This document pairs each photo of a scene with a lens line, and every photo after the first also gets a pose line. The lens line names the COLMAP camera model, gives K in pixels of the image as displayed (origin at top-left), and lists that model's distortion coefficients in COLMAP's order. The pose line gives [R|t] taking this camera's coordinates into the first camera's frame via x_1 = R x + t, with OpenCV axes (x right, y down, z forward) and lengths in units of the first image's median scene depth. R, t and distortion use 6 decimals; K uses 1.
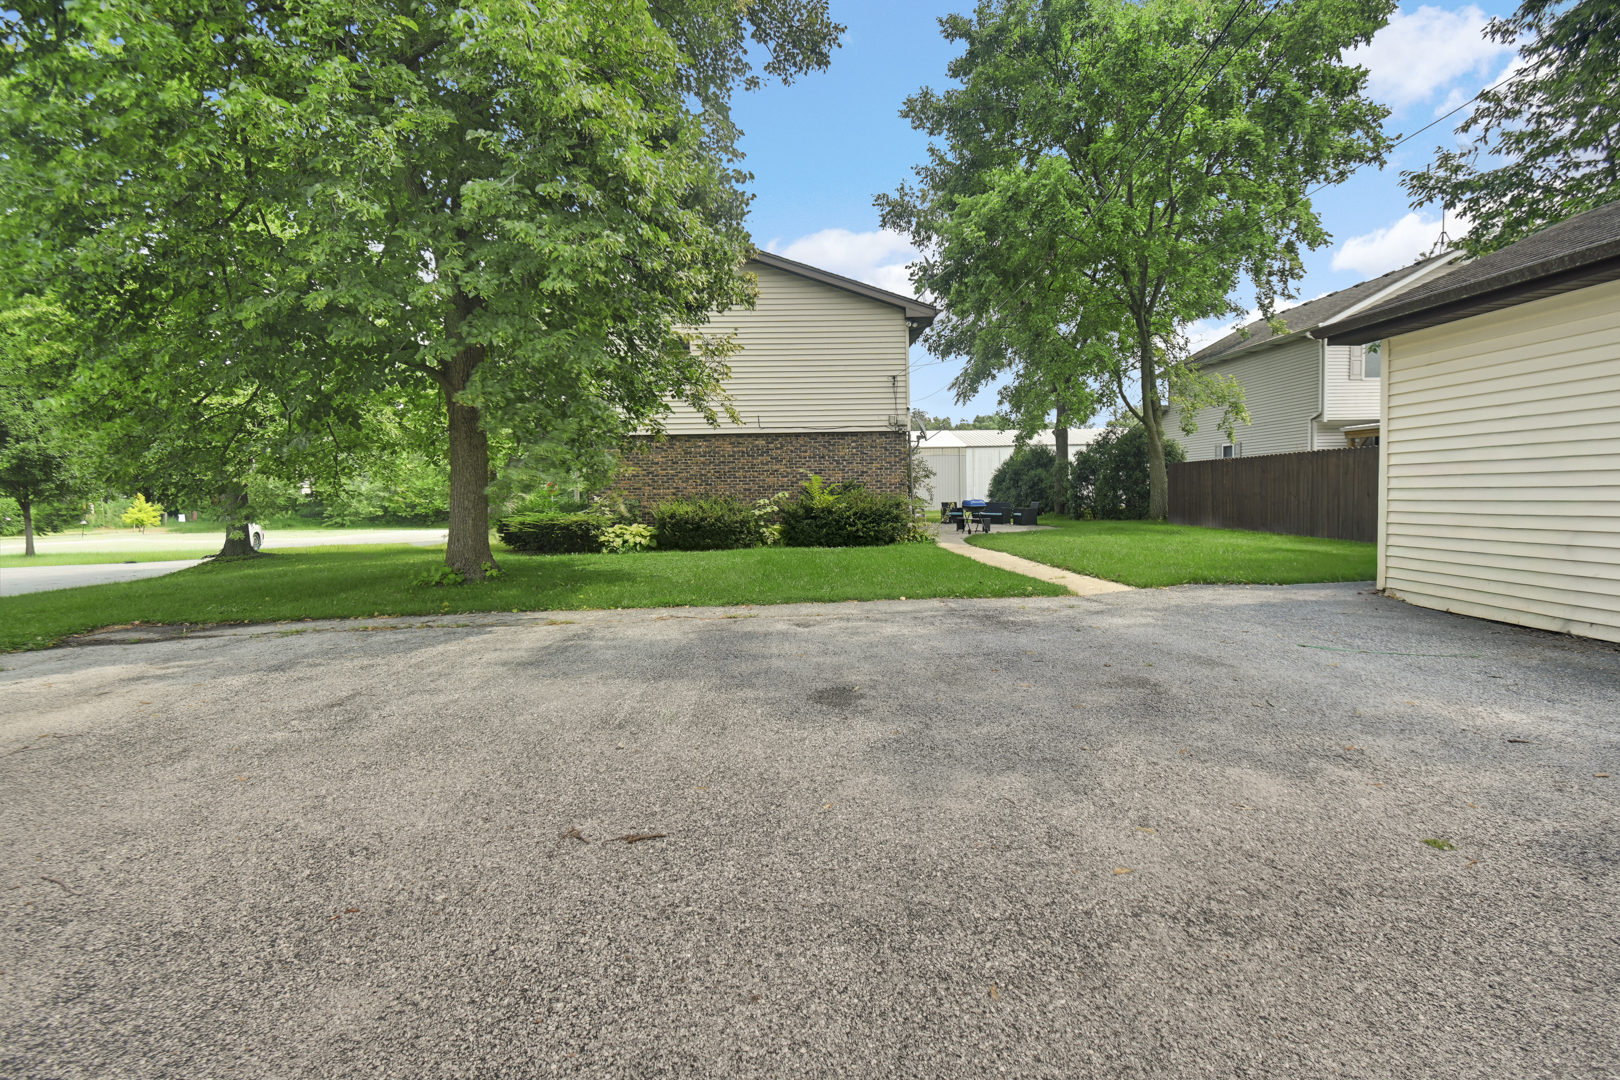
lens RADIAL K [[771.9, 0, 810.0], [0, 771.9, 540.0], [0, 0, 1]] dist [0.001220, 0.000112]
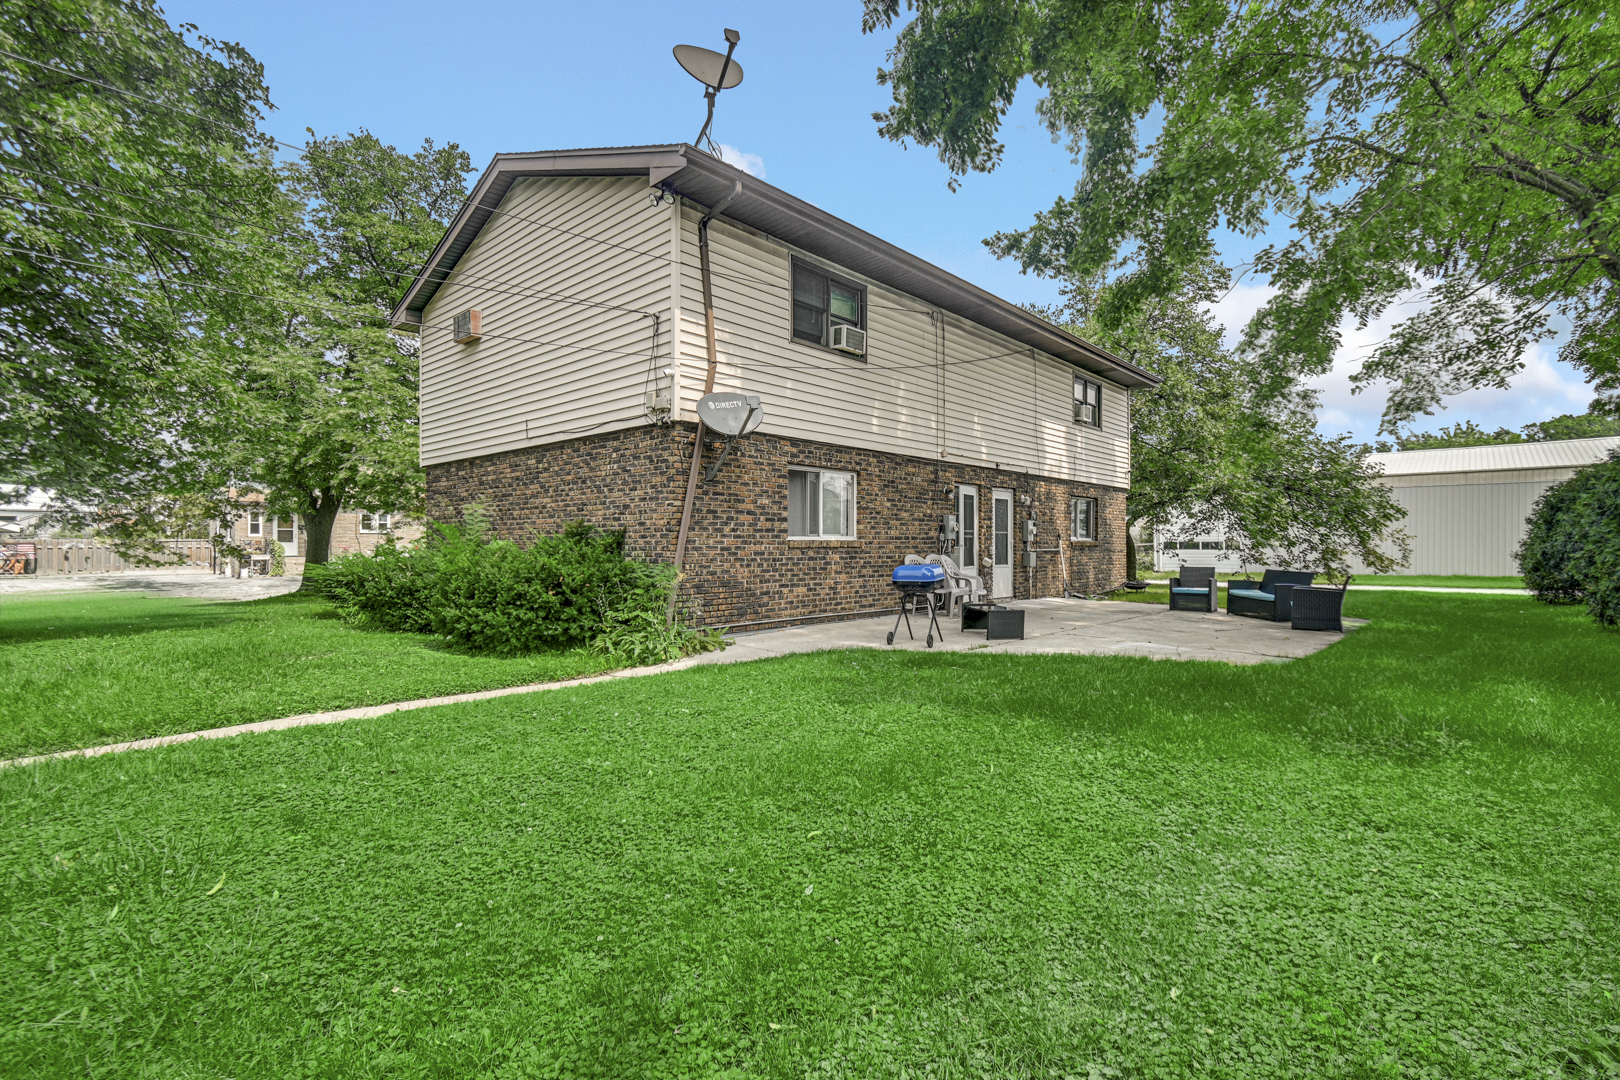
lens RADIAL K [[739.7, 0, 819.2], [0, 739.7, 547.6], [0, 0, 1]] dist [-0.000093, 0.000011]
pose [[0.713744, 0.021673, -0.700072, 0.418212], [-0.055478, 0.998130, -0.025662, -0.043463], [0.698206, 0.057155, 0.713611, 0.590382]]
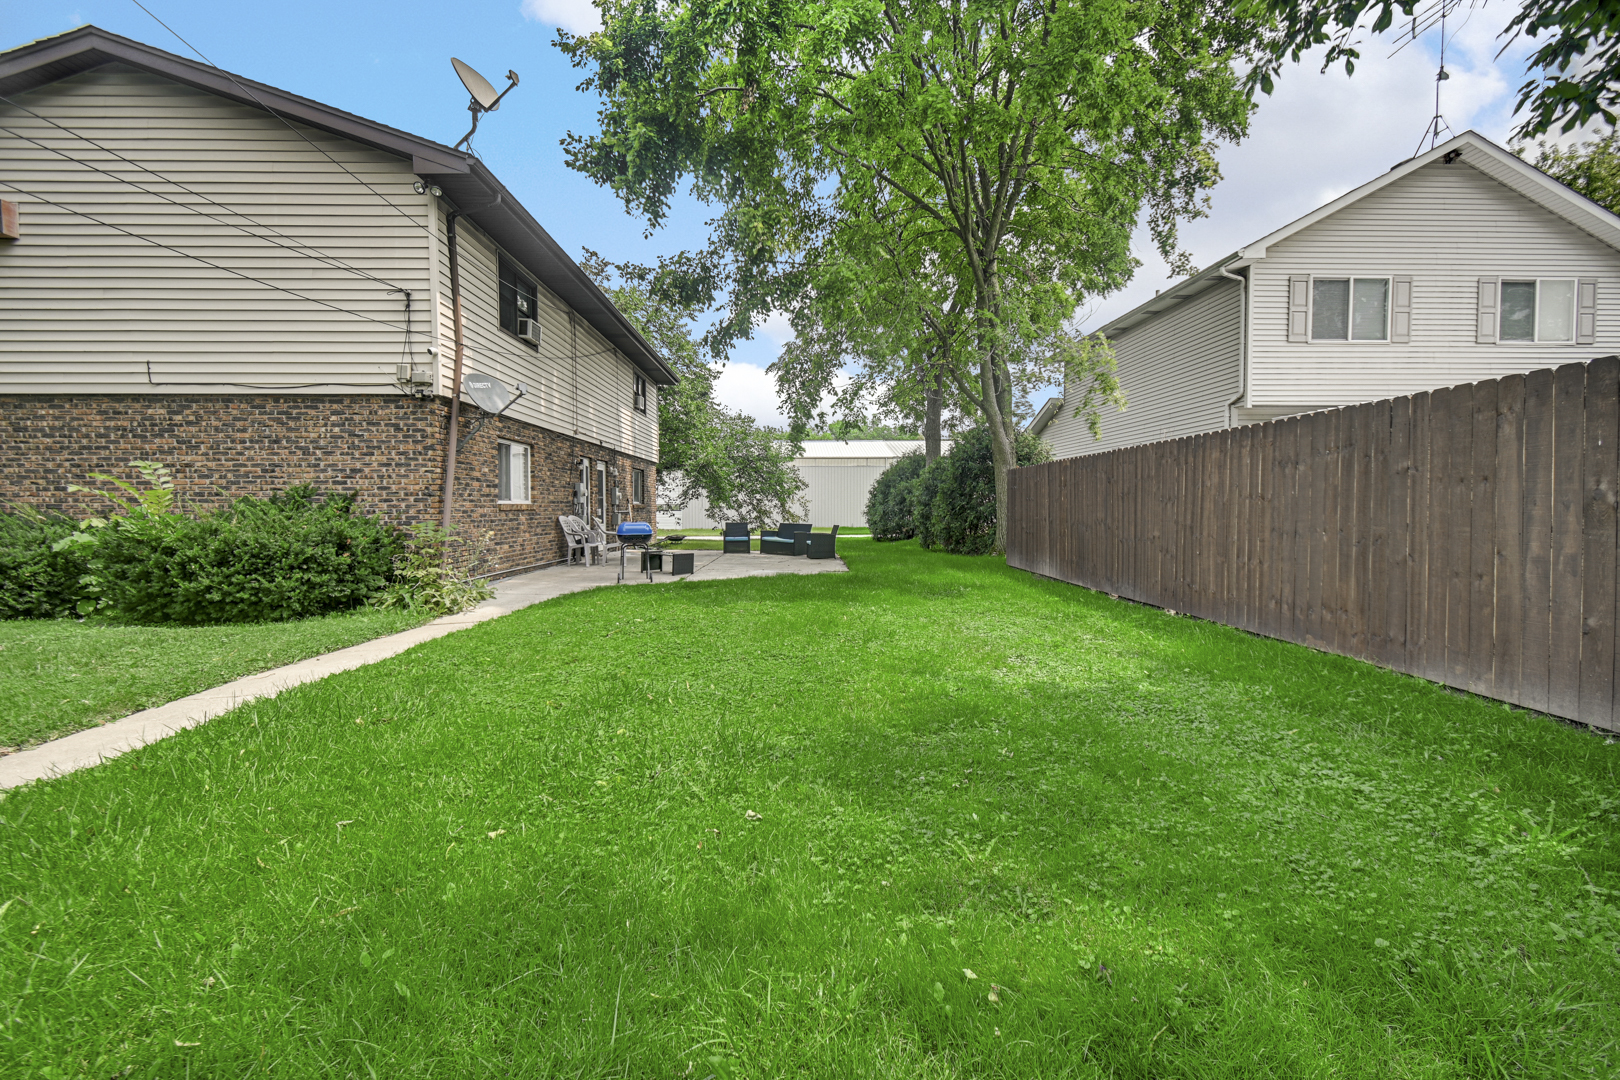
lens RADIAL K [[718.0, 0, 810.0], [0, 718.0, 540.0], [0, 0, 1]] dist [0.001812, -0.000287]
pose [[0.999768, 0.016809, -0.013441, 0.316888], [-0.016982, 0.999773, -0.012895, -0.030940], [0.013221, 0.013120, 0.999827, 0.406688]]
